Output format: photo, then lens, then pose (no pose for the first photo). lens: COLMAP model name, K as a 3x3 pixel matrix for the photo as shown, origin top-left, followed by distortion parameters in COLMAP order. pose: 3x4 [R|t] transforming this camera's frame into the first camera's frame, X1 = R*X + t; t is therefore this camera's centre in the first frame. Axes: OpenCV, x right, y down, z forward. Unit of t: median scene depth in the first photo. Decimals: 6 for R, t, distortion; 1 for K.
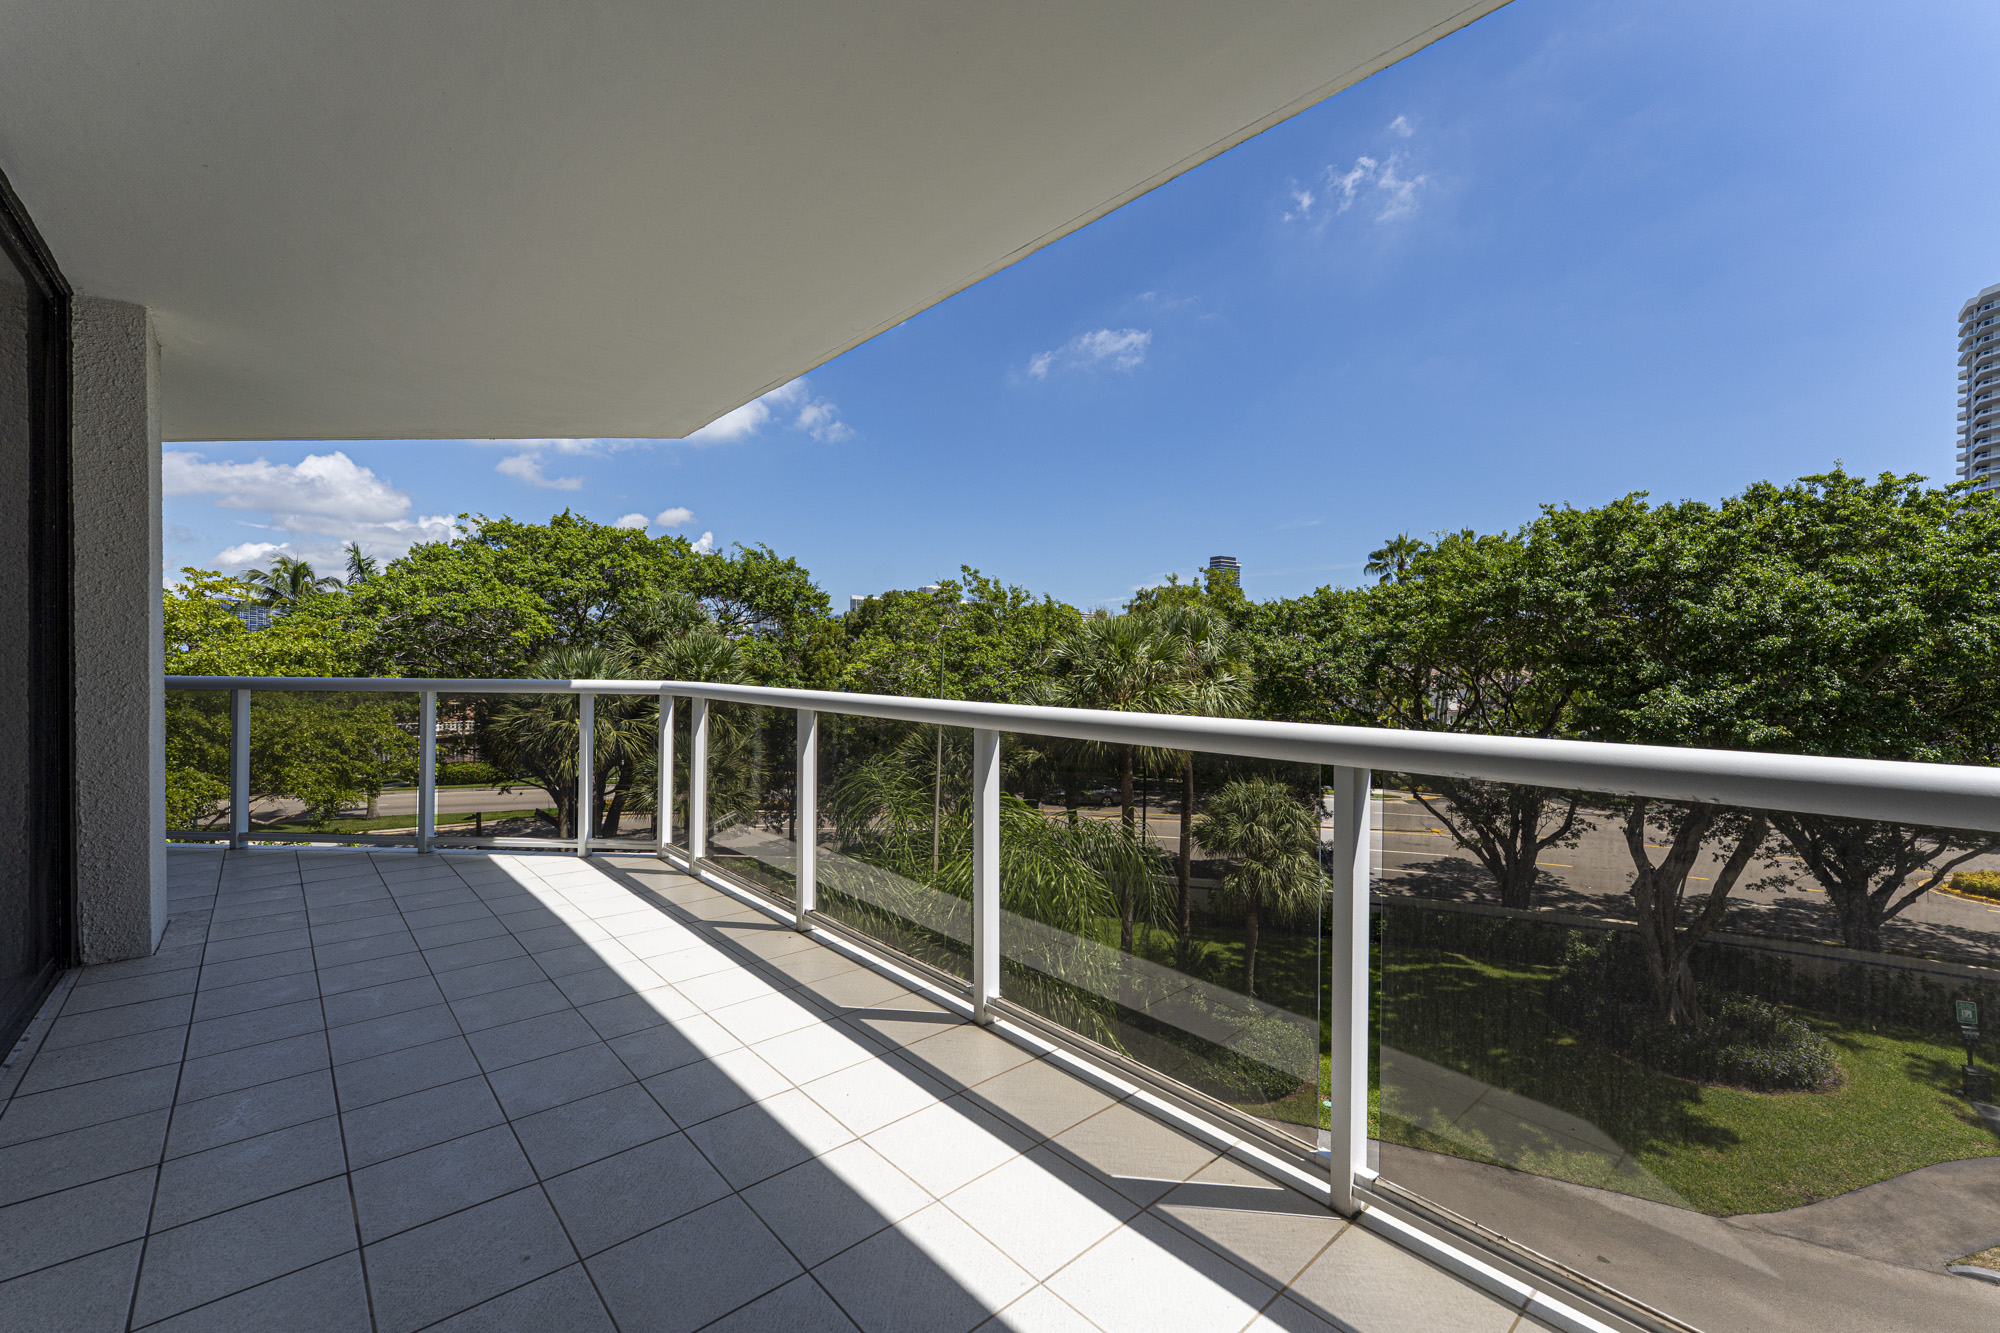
lens RADIAL K [[803.7, 0, 989.4], [0, 803.7, 664.7], [0, 0, 1]] dist [-0.002177, 0.000172]
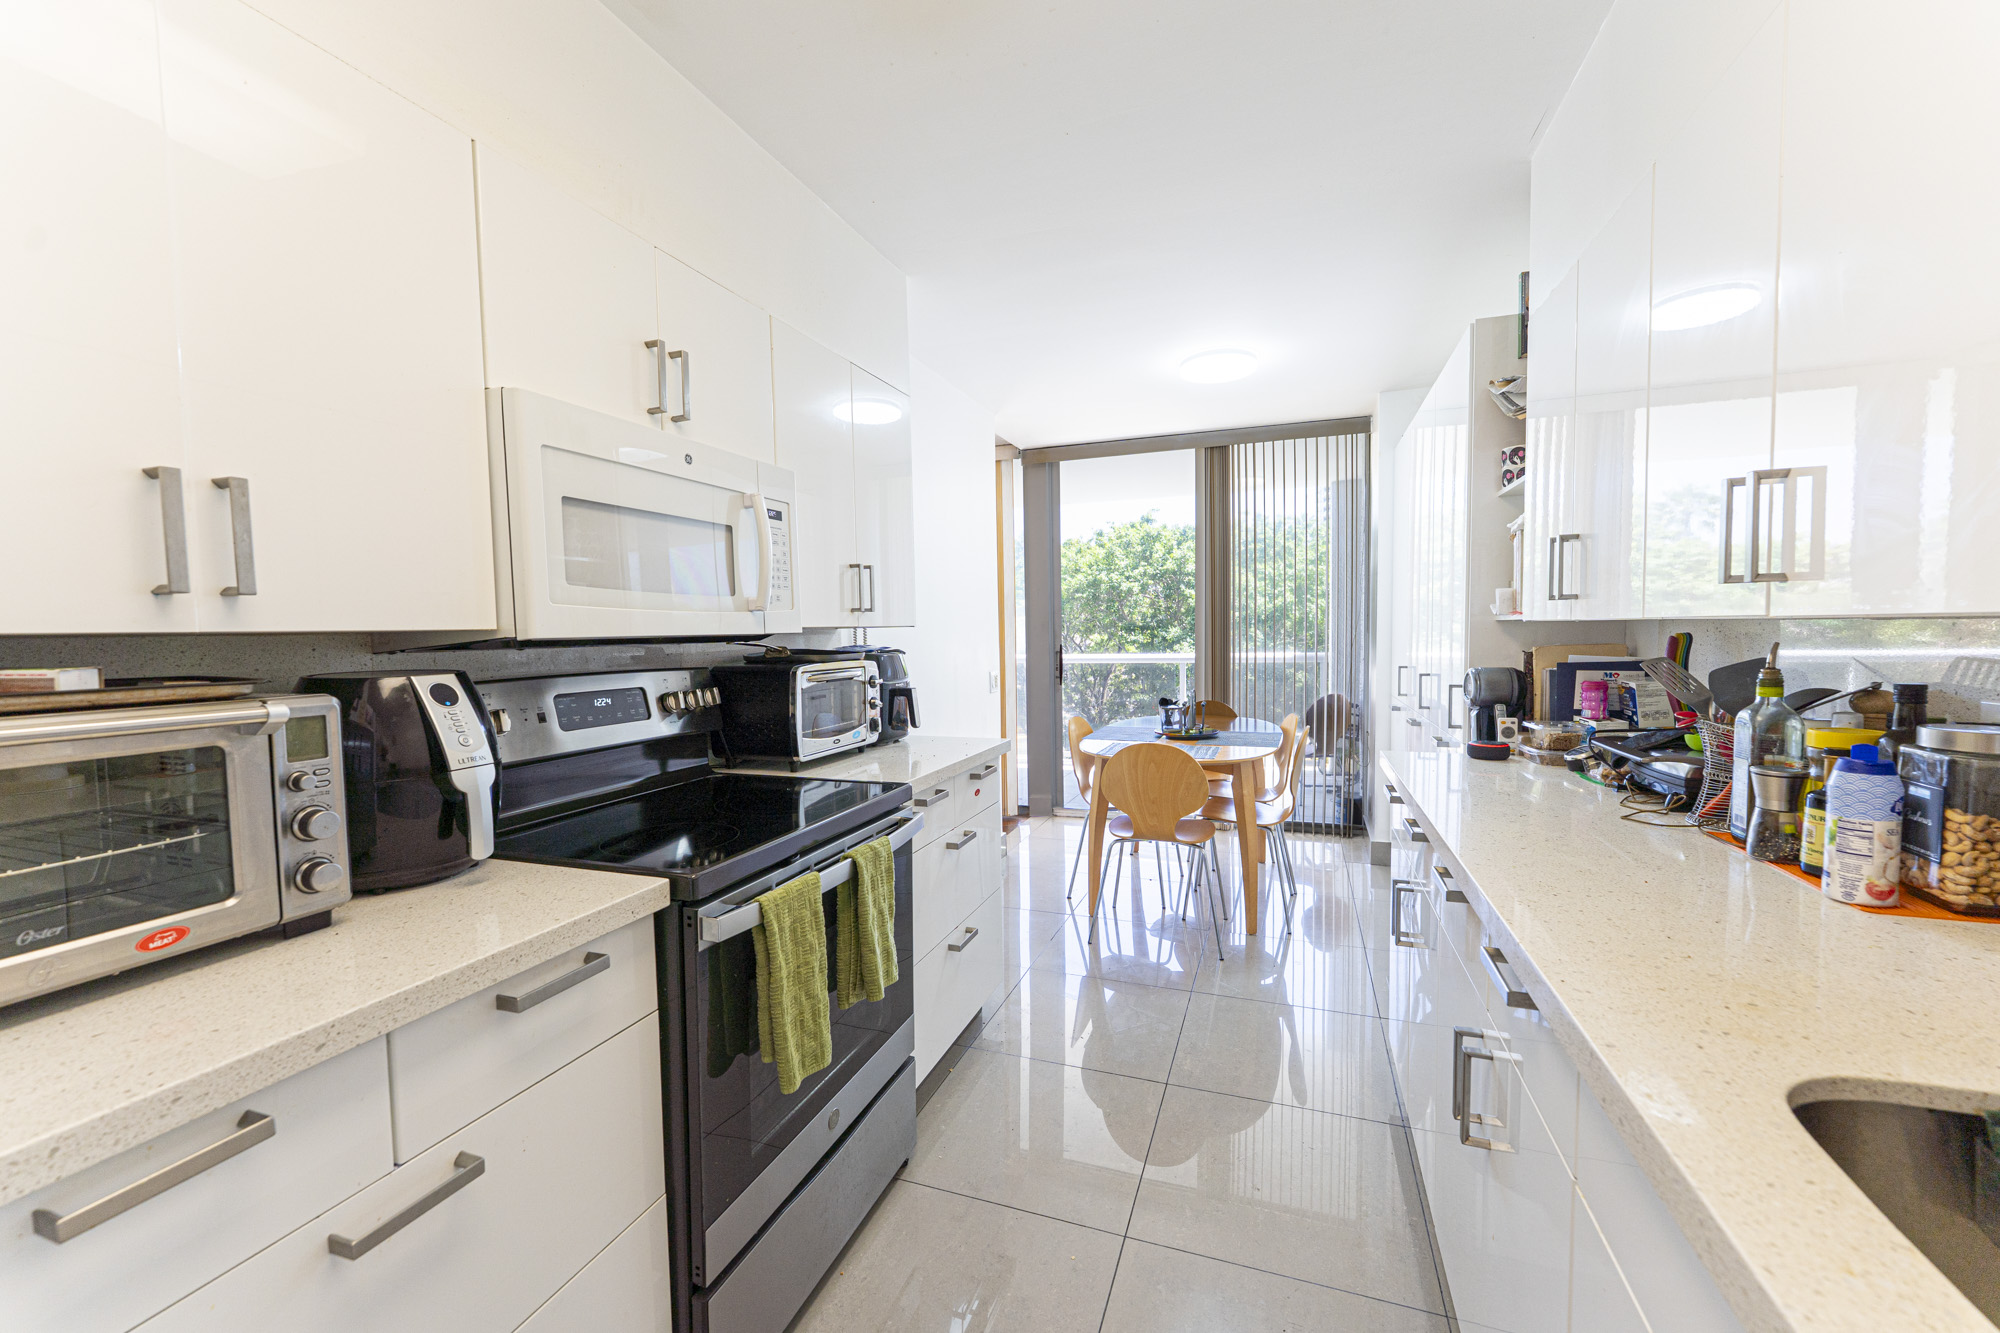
lens RADIAL K [[803.7, 0, 991.1], [0, 803.7, 688.3], [0, 0, 1]] dist [-0.002177, 0.000172]
pose [[0.878818, -0.055988, 0.473861, -0.181069], [0.026864, 0.997323, 0.068015, -0.001470], [-0.476400, -0.047042, 0.877969, -0.166720]]
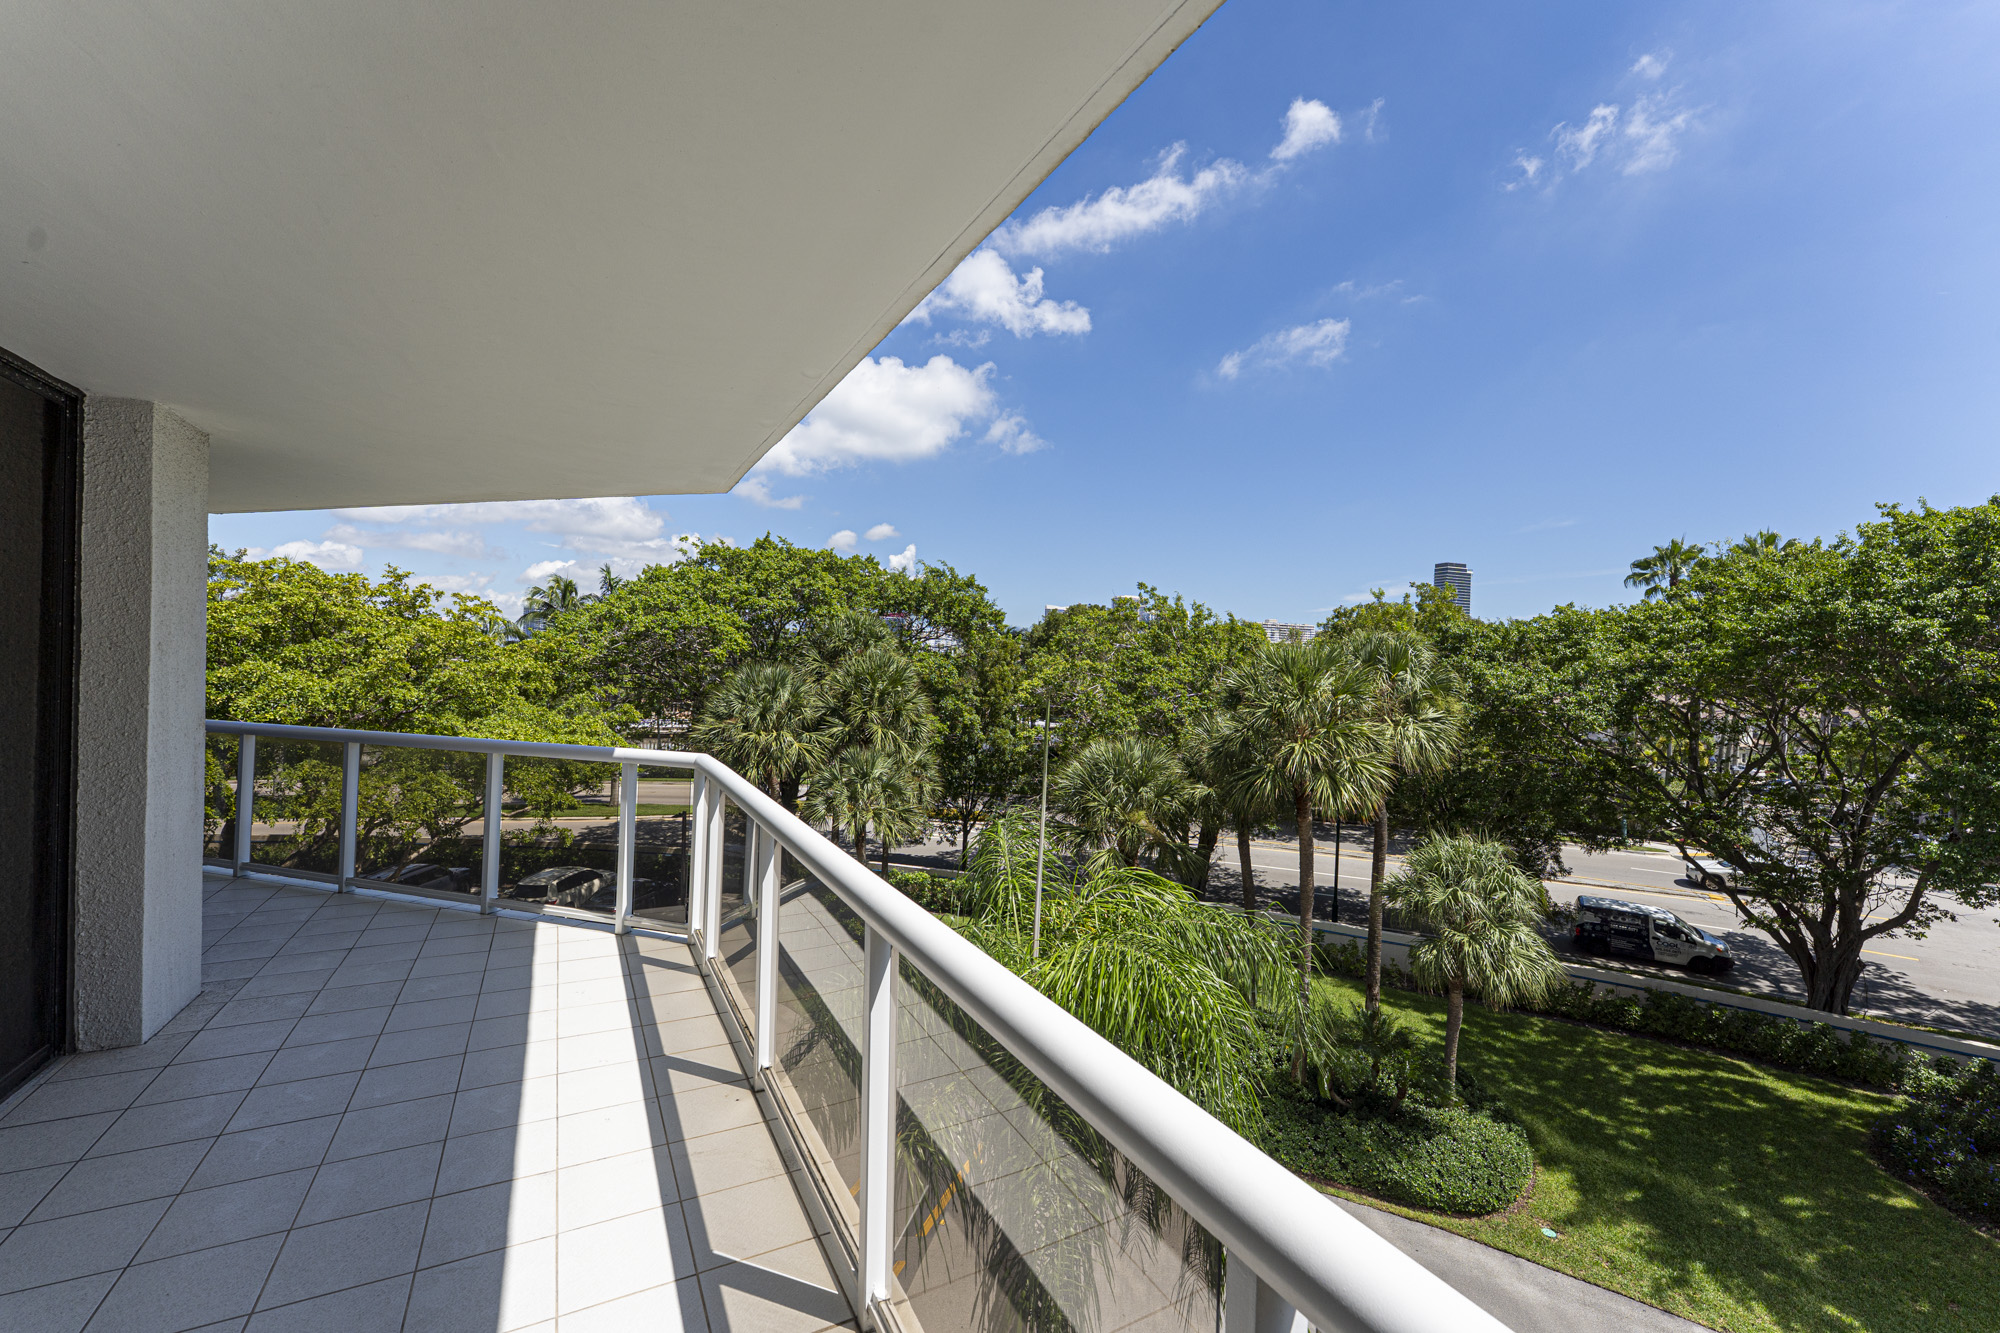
lens RADIAL K [[803.7, 0, 999.3], [0, 803.7, 670.4], [0, 0, 1]] dist [-0.002177, 0.000172]
pose [[0.973231, 0.017811, -0.229137, 0.033325], [-0.018550, 0.999827, -0.001072, -0.018576], [0.229078, 0.005293, 0.973394, 0.038406]]
